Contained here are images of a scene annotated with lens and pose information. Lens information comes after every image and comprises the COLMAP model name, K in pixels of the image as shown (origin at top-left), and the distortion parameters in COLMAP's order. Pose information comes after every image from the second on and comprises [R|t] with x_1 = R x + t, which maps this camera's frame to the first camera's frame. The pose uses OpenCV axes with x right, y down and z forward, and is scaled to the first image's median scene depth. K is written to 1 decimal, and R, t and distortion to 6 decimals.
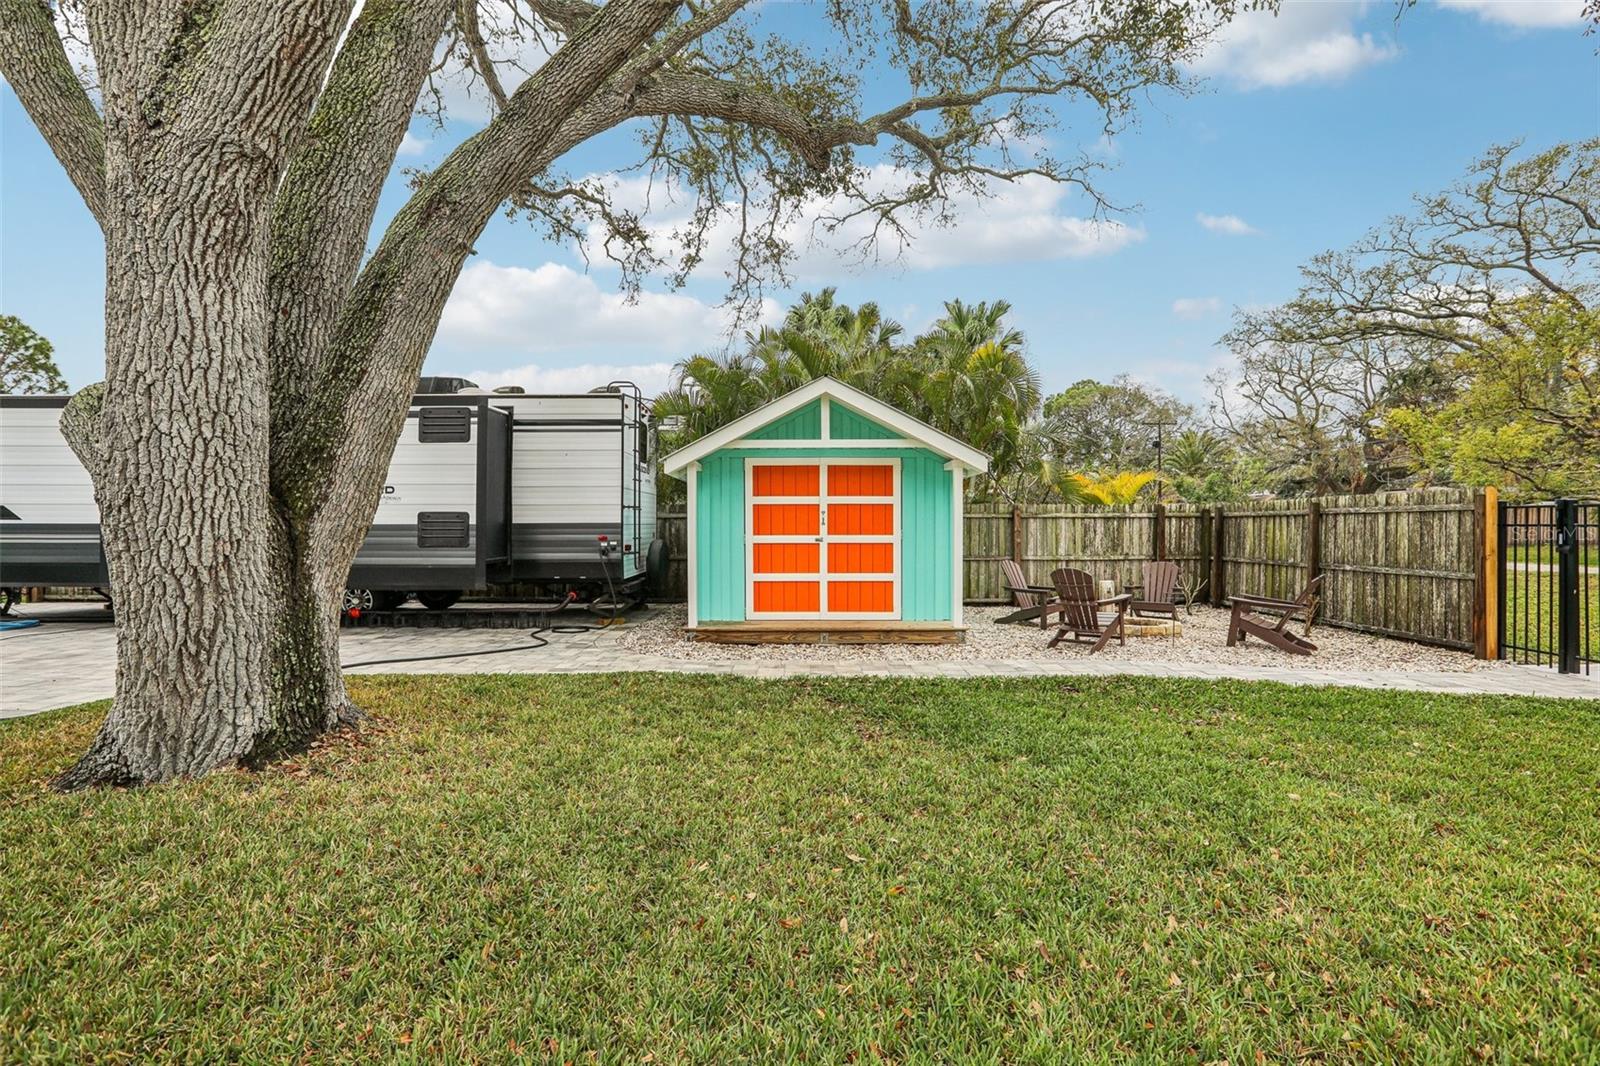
lens RADIAL K [[745.6, 0, 800.0], [0, 745.6, 533.0], [0, 0, 1]] dist [-0.049278, 0.020975]
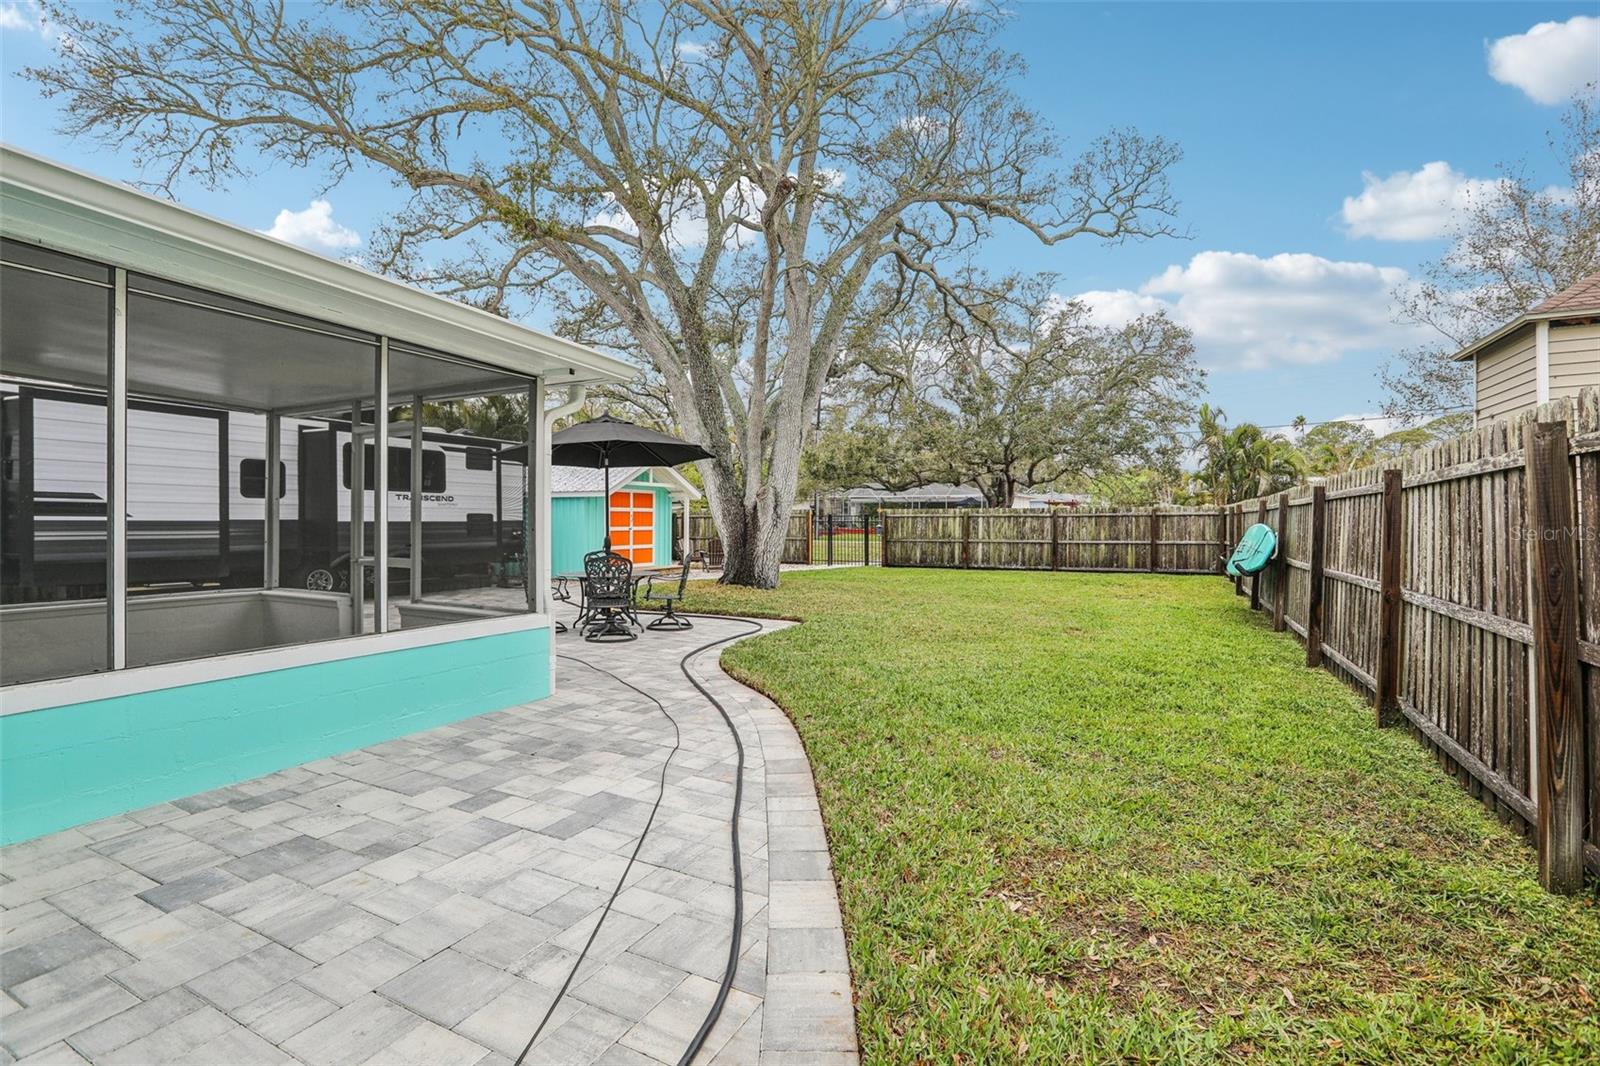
lens RADIAL K [[744.0, 0, 807.9], [0, 744.0, 515.7], [0, 0, 1]] dist [-0.044246, 0.024998]
pose [[0.436212, 0.007074, 0.899816, -1.599343], [-0.003033, 0.999975, -0.006391, -0.015726], [-0.899839, 0.000059, 0.436223, -0.333068]]
